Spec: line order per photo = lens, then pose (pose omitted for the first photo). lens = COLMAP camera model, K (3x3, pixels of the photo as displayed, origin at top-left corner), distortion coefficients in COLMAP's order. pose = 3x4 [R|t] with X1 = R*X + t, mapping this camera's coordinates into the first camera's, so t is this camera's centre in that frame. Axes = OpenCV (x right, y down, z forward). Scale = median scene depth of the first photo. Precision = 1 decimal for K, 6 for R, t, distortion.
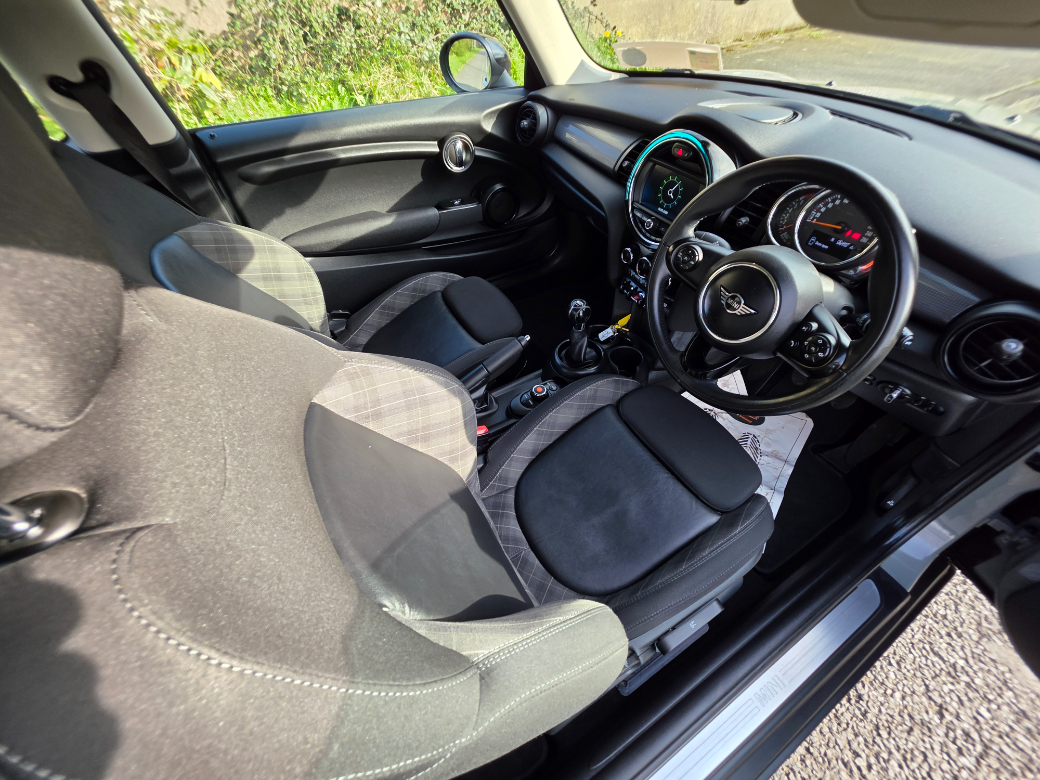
lens RADIAL K [[417.2, 0, 520.1], [0, 417.2, 389.6], [0, 0, 1]] dist [0.001523, 0.000151]
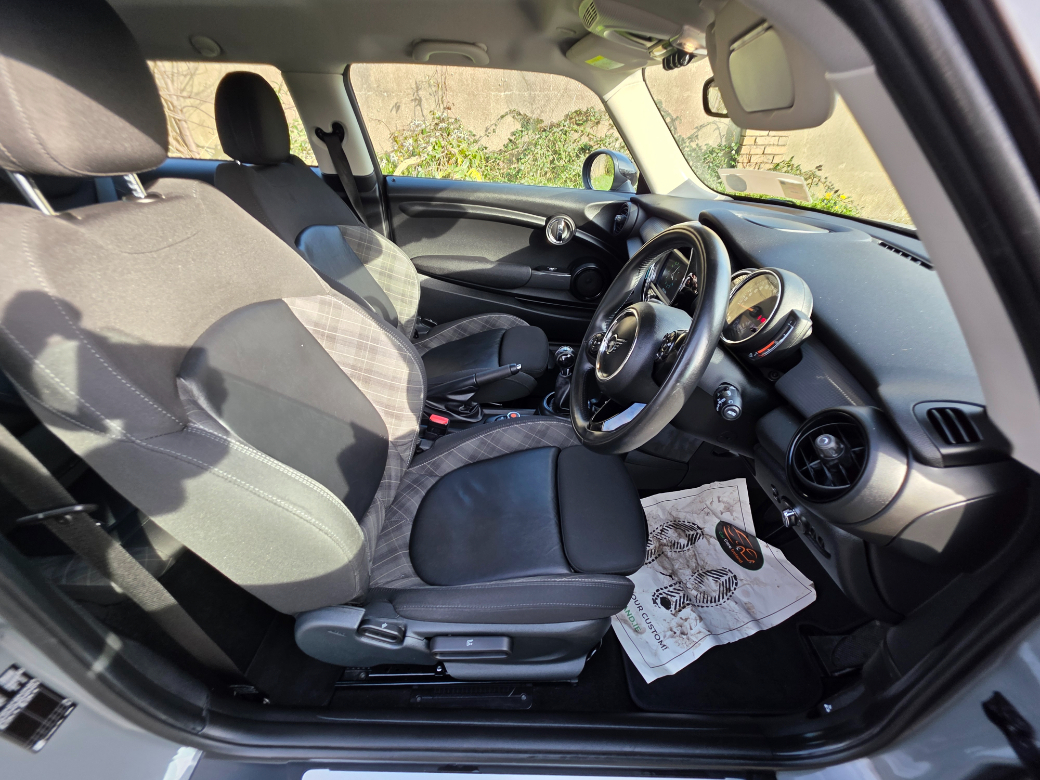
lens RADIAL K [[417.2, 0, 518.8], [0, 417.2, 390.3], [0, 0, 1]] dist [0.001523, 0.000151]
pose [[0.855238, 0.334805, -0.395567, 0.404385], [-0.418685, 0.896208, -0.146675, 0.081840], [0.305402, 0.291060, 0.906650, 0.002277]]
